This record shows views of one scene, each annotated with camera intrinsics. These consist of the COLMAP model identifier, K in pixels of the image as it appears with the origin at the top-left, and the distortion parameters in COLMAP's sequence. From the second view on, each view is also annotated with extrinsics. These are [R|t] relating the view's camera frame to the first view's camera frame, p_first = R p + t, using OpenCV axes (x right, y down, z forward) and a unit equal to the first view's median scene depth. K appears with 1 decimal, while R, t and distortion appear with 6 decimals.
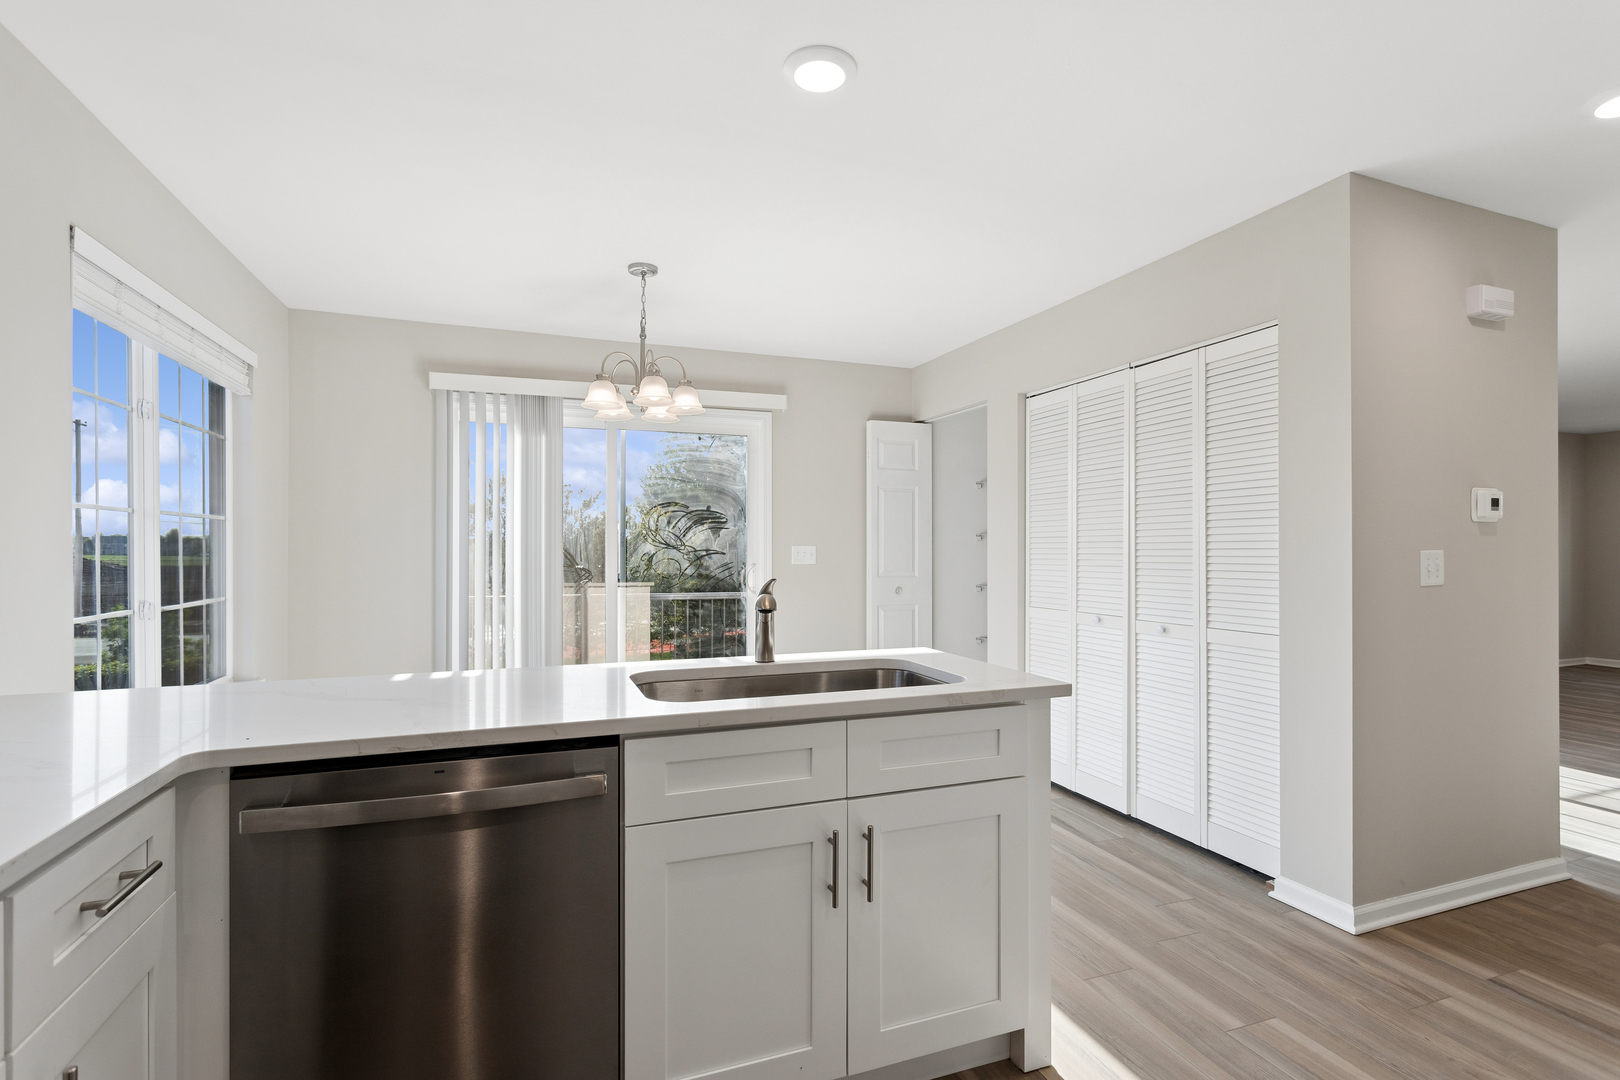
lens RADIAL K [[761.9, 0, 808.9], [0, 761.9, 545.2], [0, 0, 1]] dist [0.000124, 0.000314]
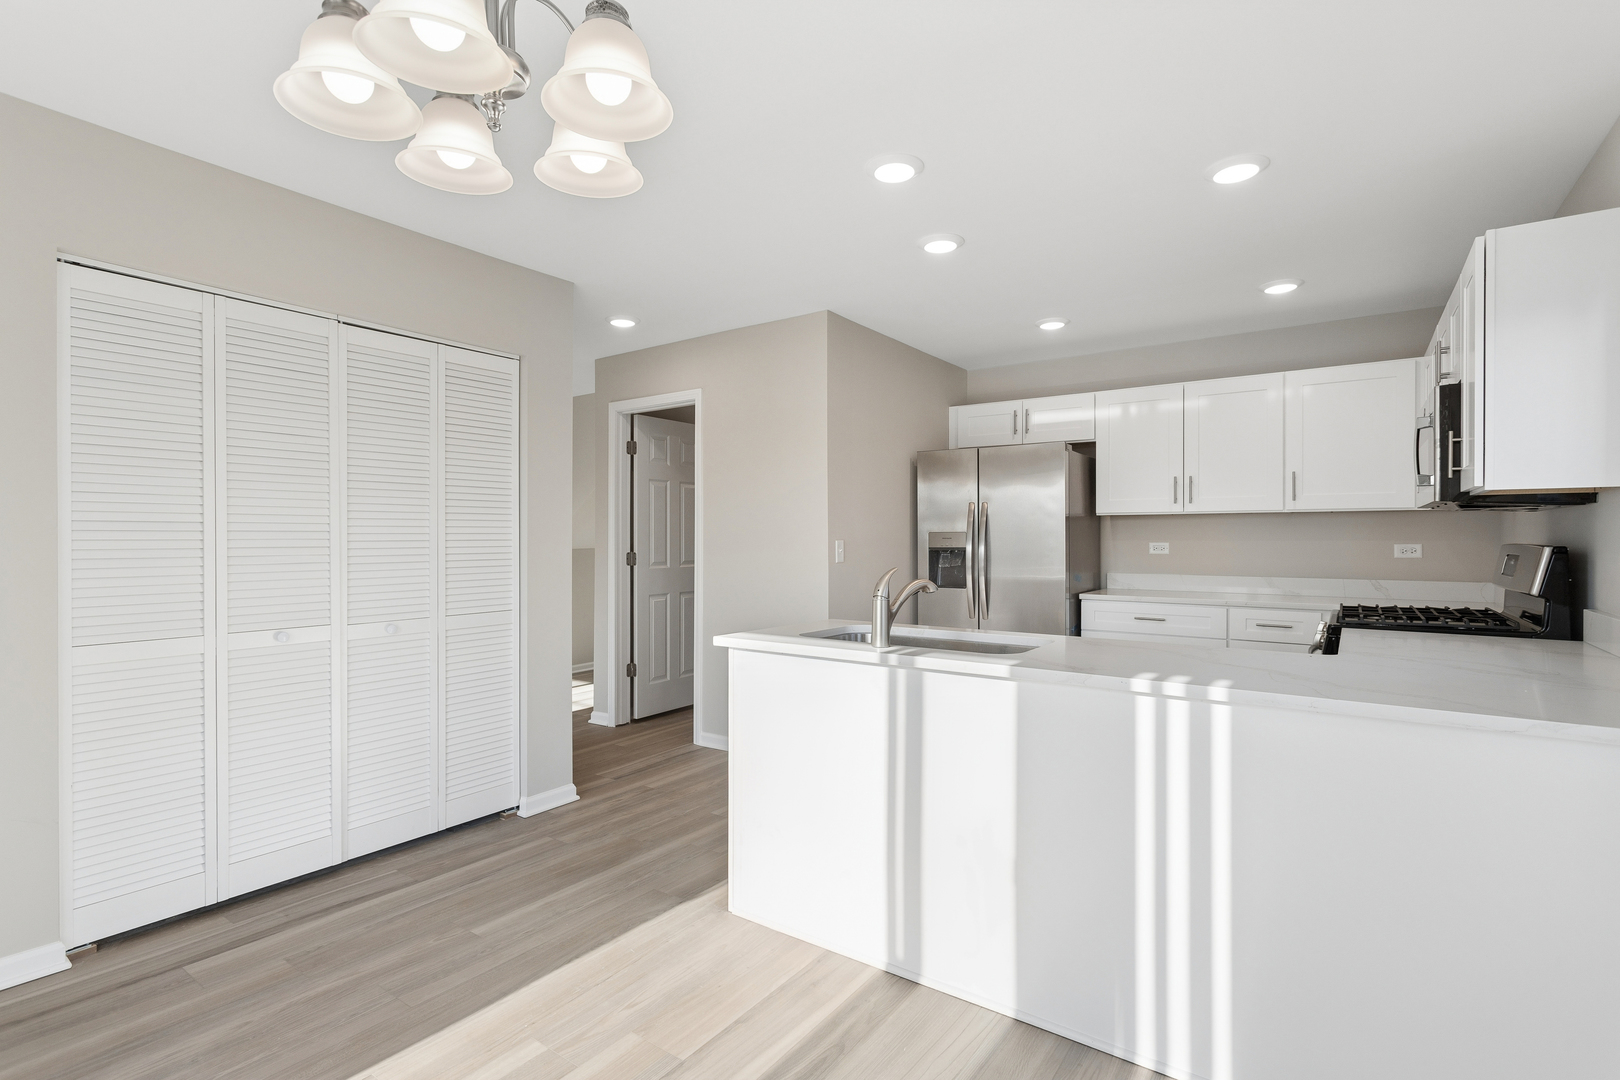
lens RADIAL K [[761.9, 0, 808.9], [0, 761.9, 545.2], [0, 0, 1]] dist [0.000124, 0.000314]
pose [[-0.552704, -0.008941, 0.833329, -0.728844], [-0.004282, 0.999960, 0.007888, 0.000950], [-0.833366, 0.000791, -0.552720, 1.373938]]
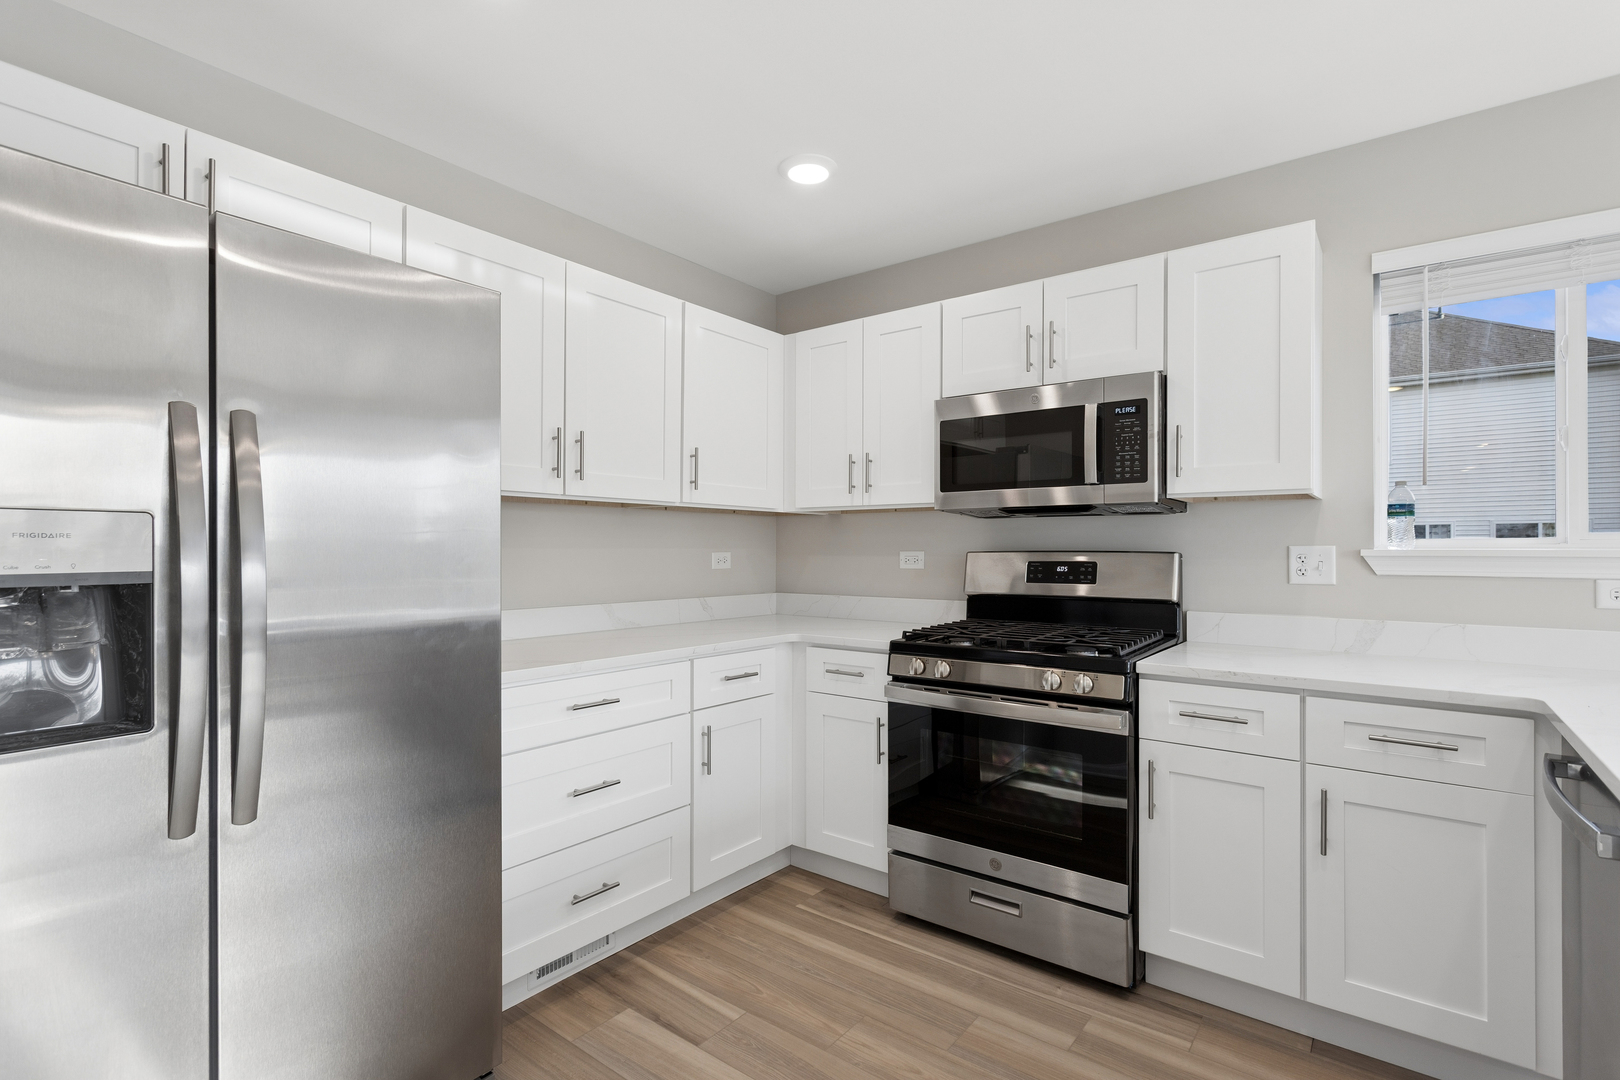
lens RADIAL K [[761.9, 0, 808.9], [0, 761.9, 545.2], [0, 0, 1]] dist [0.000124, 0.000314]
pose [[-0.855590, -0.005340, -0.517627, 0.453646], [-0.000712, 0.999958, -0.009139, 0.005509], [0.517654, -0.007450, -0.855558, 0.679799]]
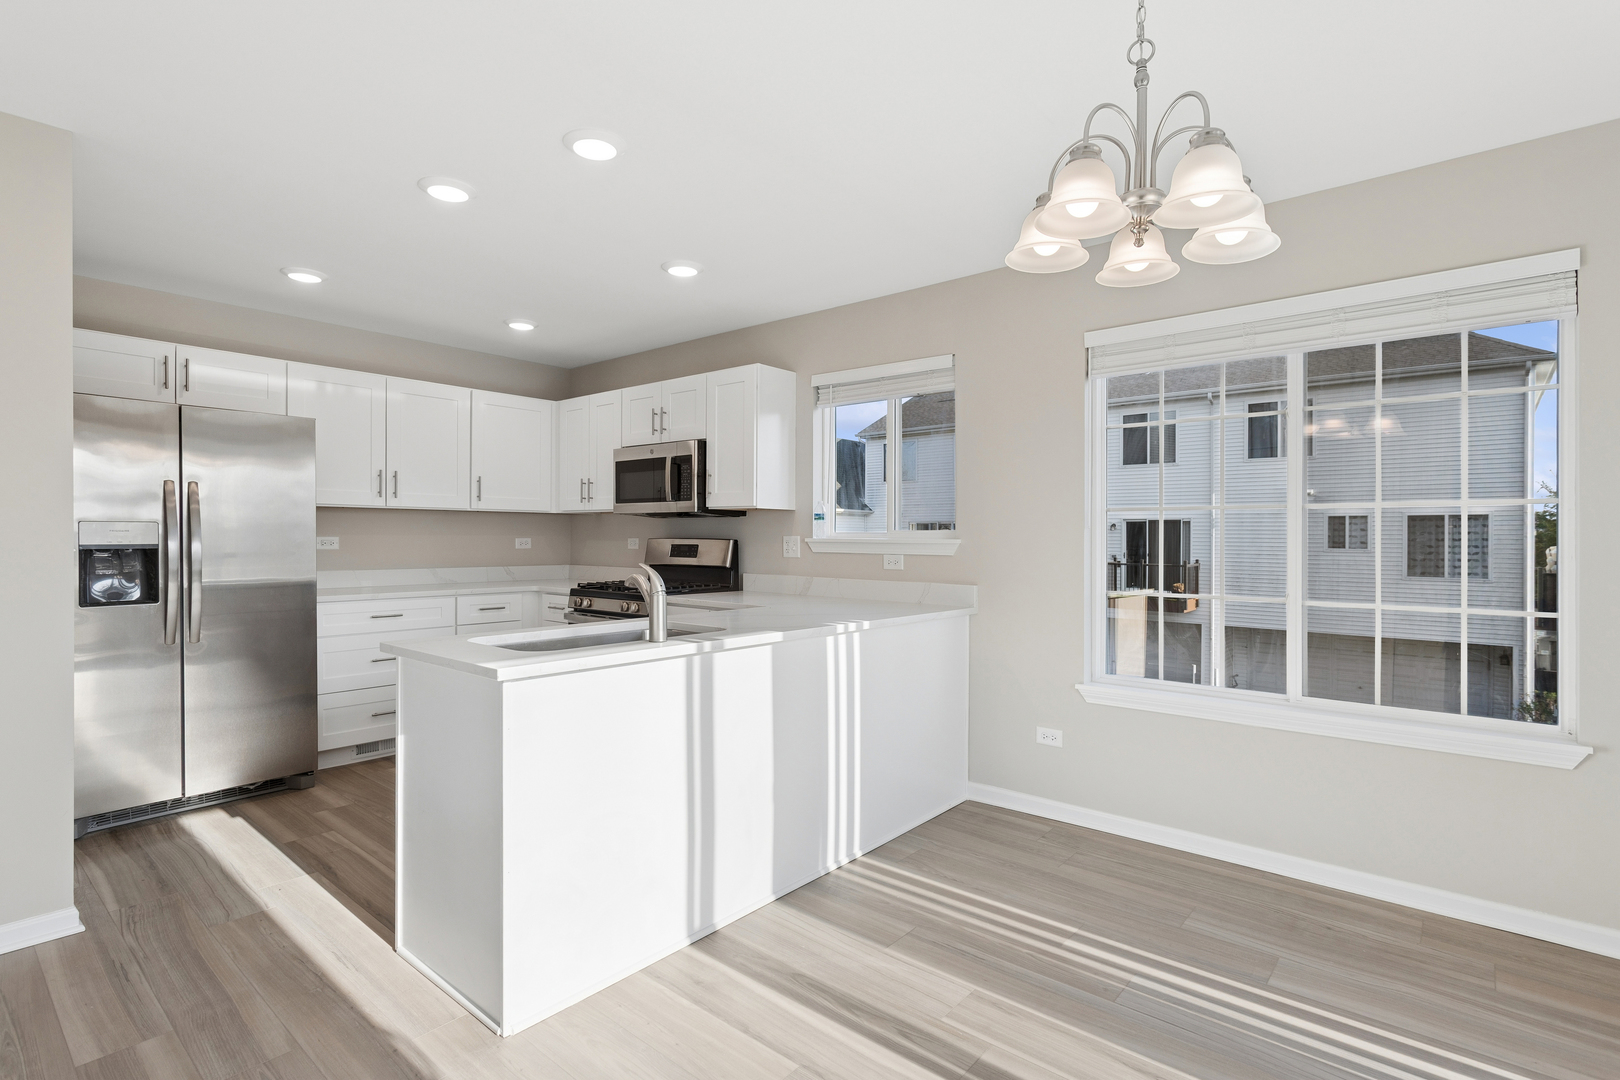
lens RADIAL K [[776.7, 0, 812.3], [0, 776.7, 544.8], [0, 0, 1]] dist [-0.003524, -0.000196]
pose [[-0.875066, -0.000954, -0.484003, 0.233657], [-0.005349, 0.999956, 0.007700, 0.003668], [0.483974, 0.009327, -0.875033, 1.695808]]
